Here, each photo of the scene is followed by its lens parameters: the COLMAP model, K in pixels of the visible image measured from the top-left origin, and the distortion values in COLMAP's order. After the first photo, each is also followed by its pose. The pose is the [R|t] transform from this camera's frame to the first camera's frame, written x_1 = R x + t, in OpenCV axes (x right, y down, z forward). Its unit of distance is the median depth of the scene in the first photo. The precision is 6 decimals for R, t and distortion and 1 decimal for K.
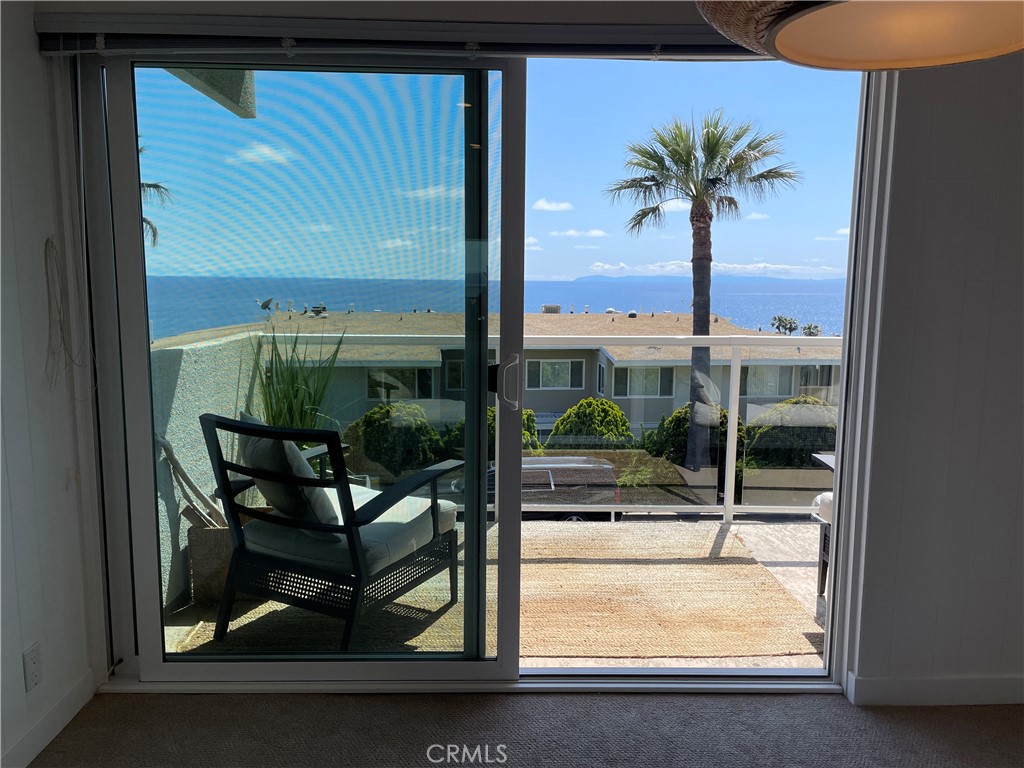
lens RADIAL K [[774.0, 0, 510.2], [0, 774.0, 381.0], [0, 0, 1]] dist [0.097101, -0.132507]
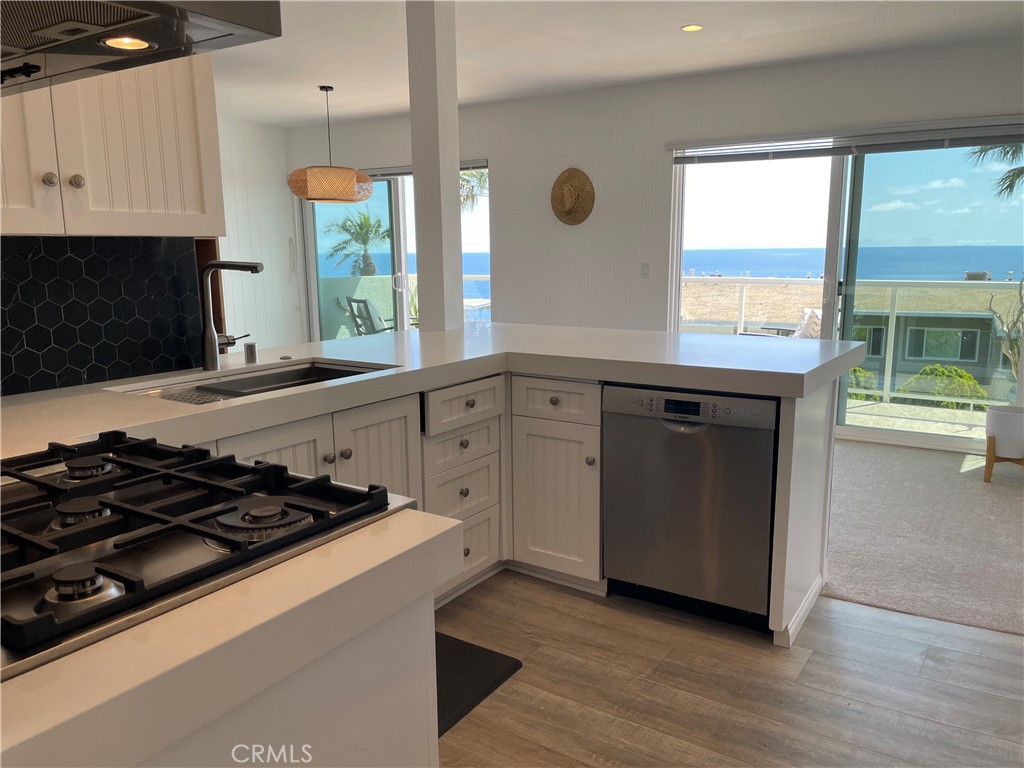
lens RADIAL K [[776.5, 0, 515.9], [0, 776.5, 391.4], [0, 0, 1]] dist [0.095286, -0.137370]
pose [[0.832271, 0.082271, -0.548231, 0.221757], [-0.055561, 0.996326, 0.065167, 0.021402], [0.551578, -0.023777, 0.833784, -0.138101]]
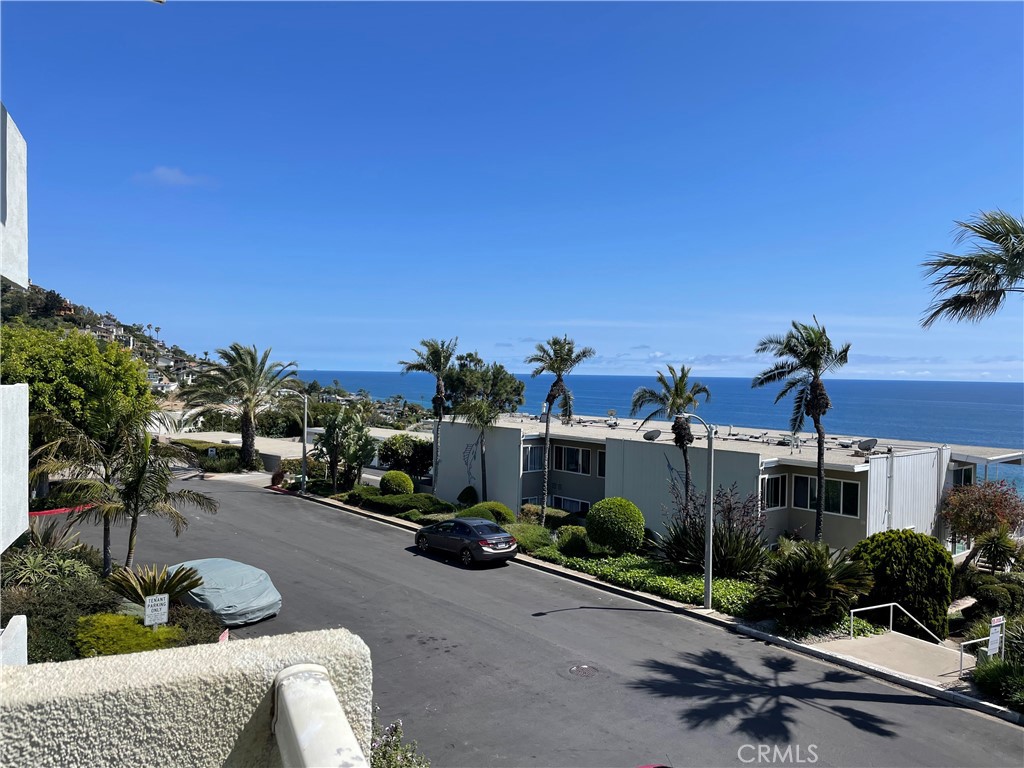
lens RADIAL K [[774.0, 0, 510.2], [0, 774.0, 381.0], [0, 0, 1]] dist [0.097101, -0.132507]
pose [[0.369408, 0.008898, -0.929225, -0.020091], [-0.136333, 0.989653, -0.044722, -0.024269], [0.919212, 0.143205, 0.366798, 0.184651]]
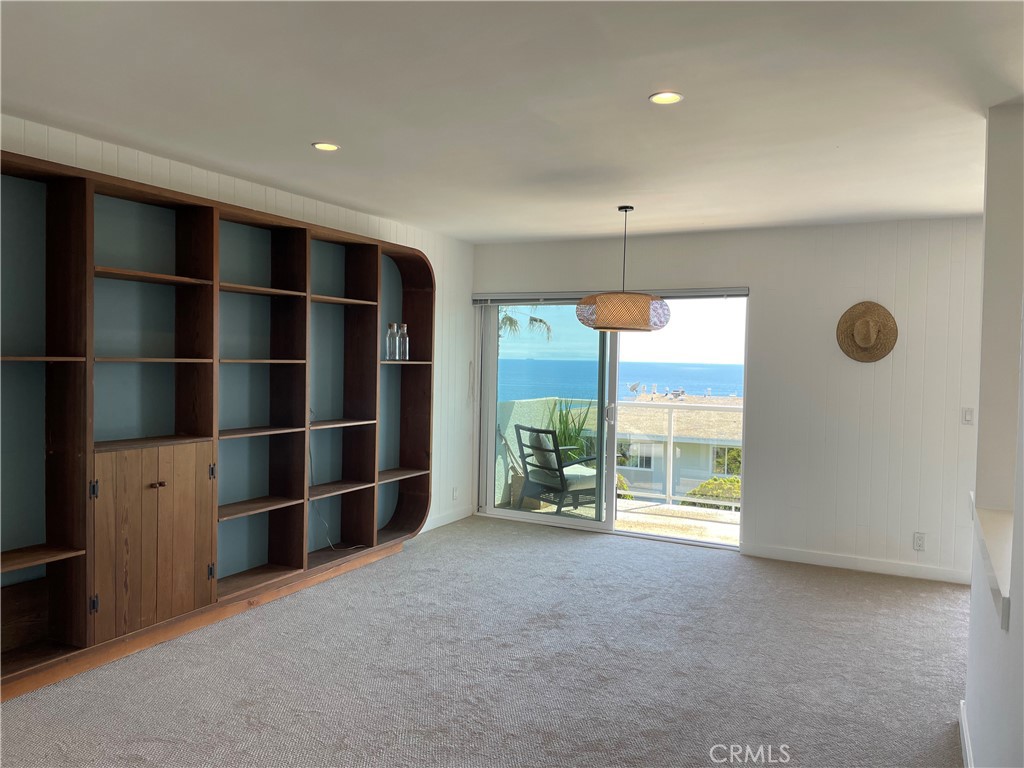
lens RADIAL K [[774.4, 0, 501.7], [0, 774.4, 384.9], [0, 0, 1]] dist [0.098383, -0.136484]
pose [[0.879030, 0.027501, -0.475972, 0.101830], [-0.076427, 0.993553, -0.083740, 0.016621], [0.470600, 0.109987, 0.875465, -0.167514]]
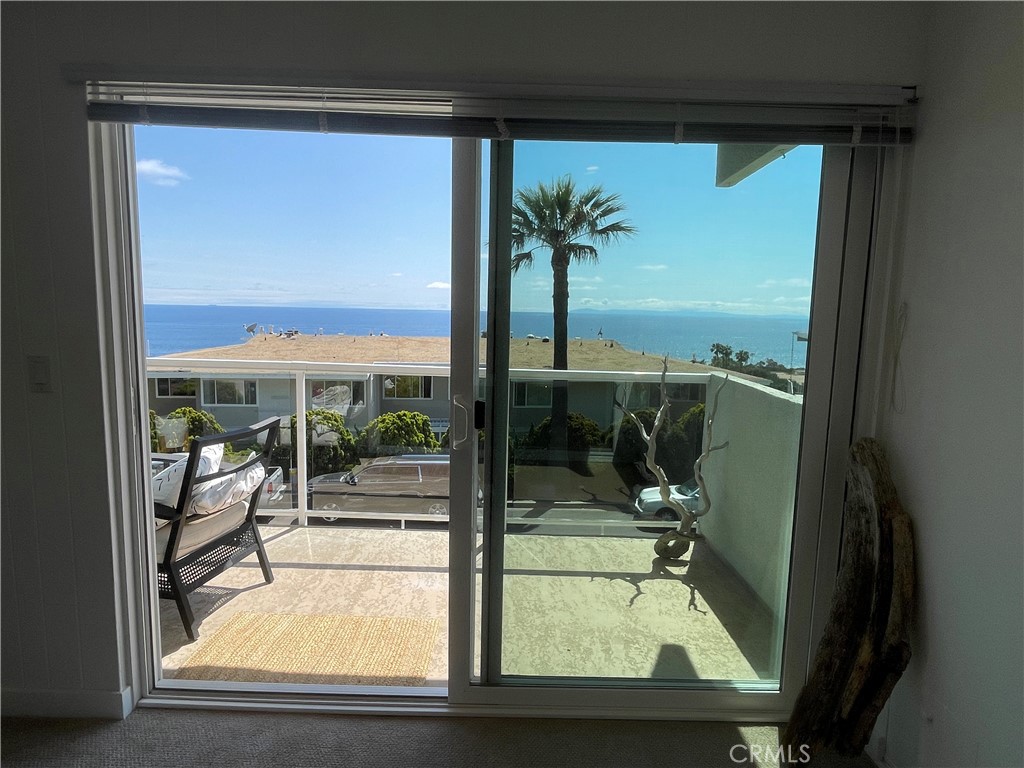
lens RADIAL K [[621.2, 0, 506.5], [0, 621.2, 389.3], [0, 0, 1]] dist [0.002796, 0.000891]
pose [[0.999787, 0.014599, -0.014612, 0.176351], [-0.014665, 0.999883, -0.004400, -0.002734], [0.014546, 0.004614, 0.999884, 0.019532]]
